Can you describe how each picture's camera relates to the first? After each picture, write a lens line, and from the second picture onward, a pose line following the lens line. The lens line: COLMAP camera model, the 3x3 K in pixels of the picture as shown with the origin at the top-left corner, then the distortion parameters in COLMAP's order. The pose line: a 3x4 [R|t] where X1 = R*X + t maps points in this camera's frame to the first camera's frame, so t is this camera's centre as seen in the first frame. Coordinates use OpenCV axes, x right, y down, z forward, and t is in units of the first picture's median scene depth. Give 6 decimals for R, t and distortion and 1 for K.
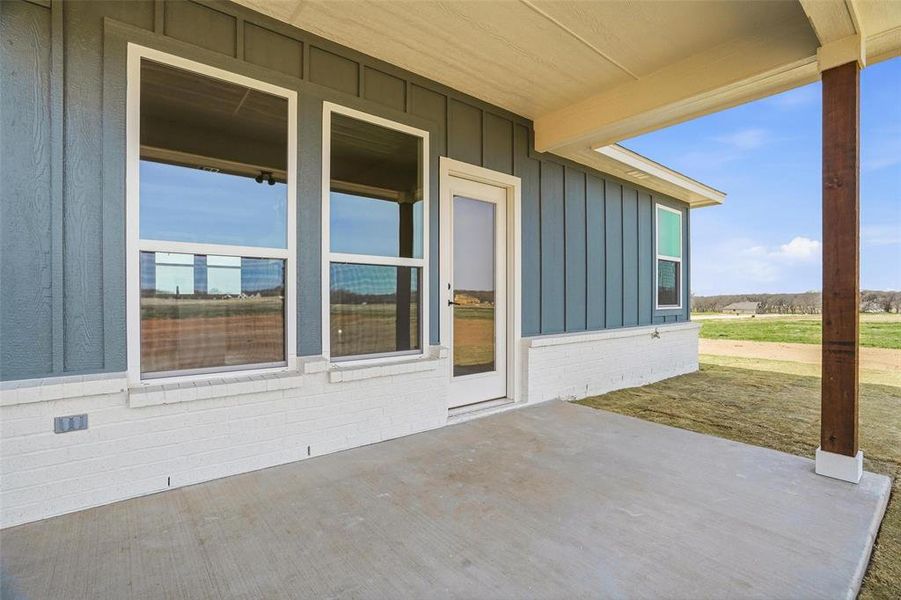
lens RADIAL K [[421.3, 0, 450.5], [0, 421.3, 300.0], [0, 0, 1]] dist [-0.061683, 0.025342]
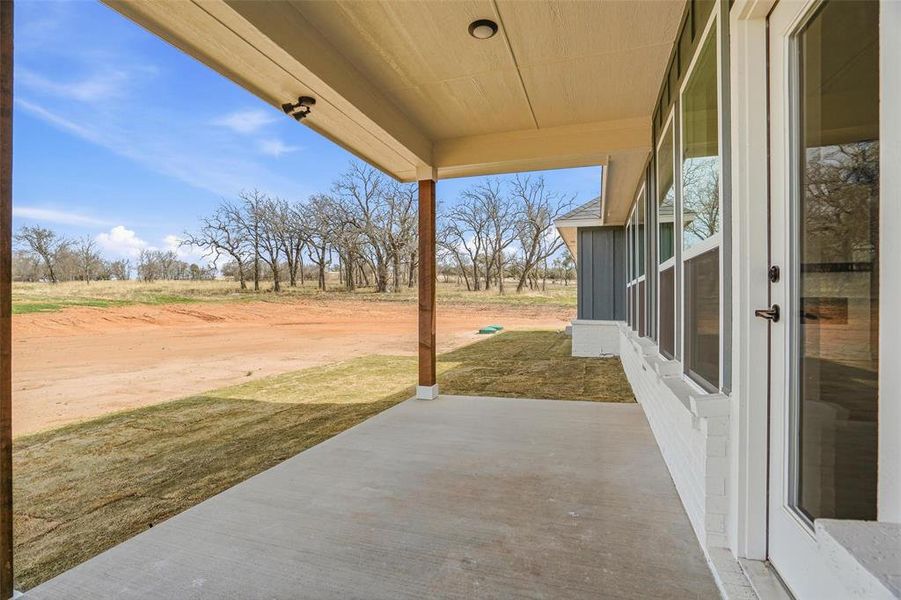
lens RADIAL K [[421.3, 0, 450.5], [0, 421.3, 300.0], [0, 0, 1]] dist [-0.061683, 0.025342]
pose [[-0.853228, -0.001894, -0.521534, 0.652037], [-0.001758, 0.999998, -0.000755, -0.009316], [0.521535, 0.000273, -0.853230, 1.612202]]
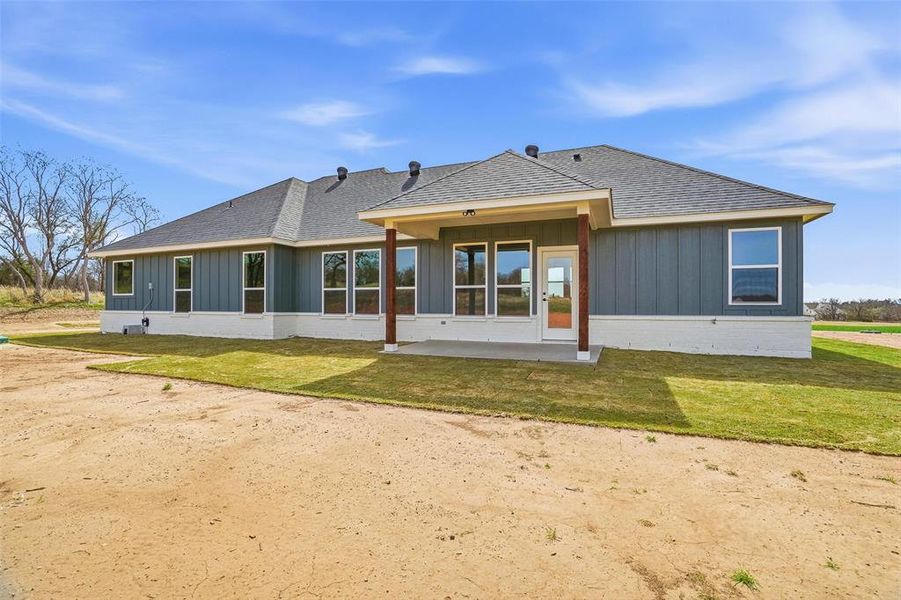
lens RADIAL K [[421.3, 0, 450.5], [0, 421.3, 300.0], [0, 0, 1]] dist [-0.061683, 0.025342]
pose [[0.483151, -0.010796, -0.875470, 2.784944], [-0.004638, 0.999878, -0.014890, 0.069075], [0.875525, 0.011255, 0.483042, -1.106968]]
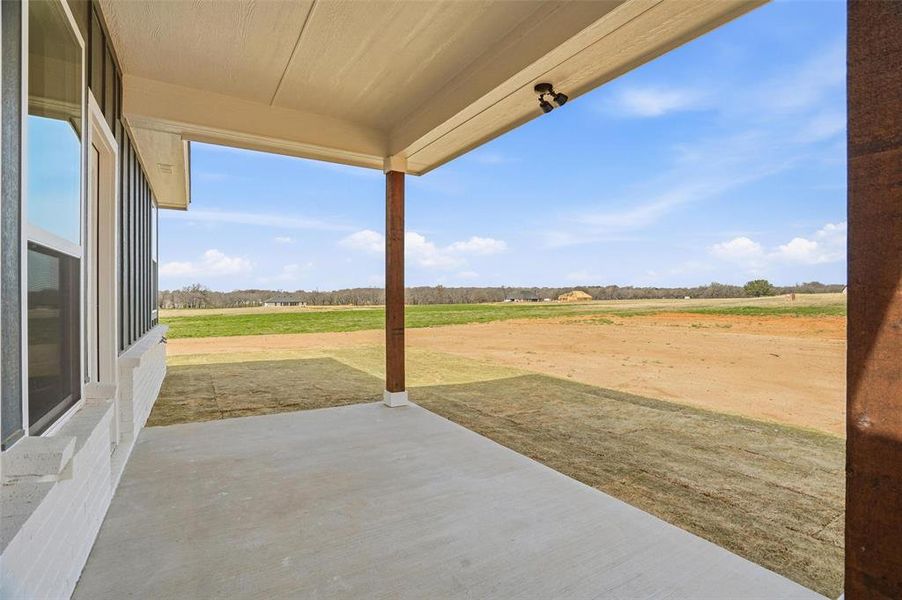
lens RADIAL K [[421.8, 0, 451.0], [0, 421.8, 300.0], [0, 0, 1]] dist [-0.061683, 0.025342]
pose [[0.139456, -0.008752, 0.990190, -0.733866], [0.004095, 0.999957, 0.008262, -0.026640], [-0.990220, 0.002903, 0.139486, 0.480624]]
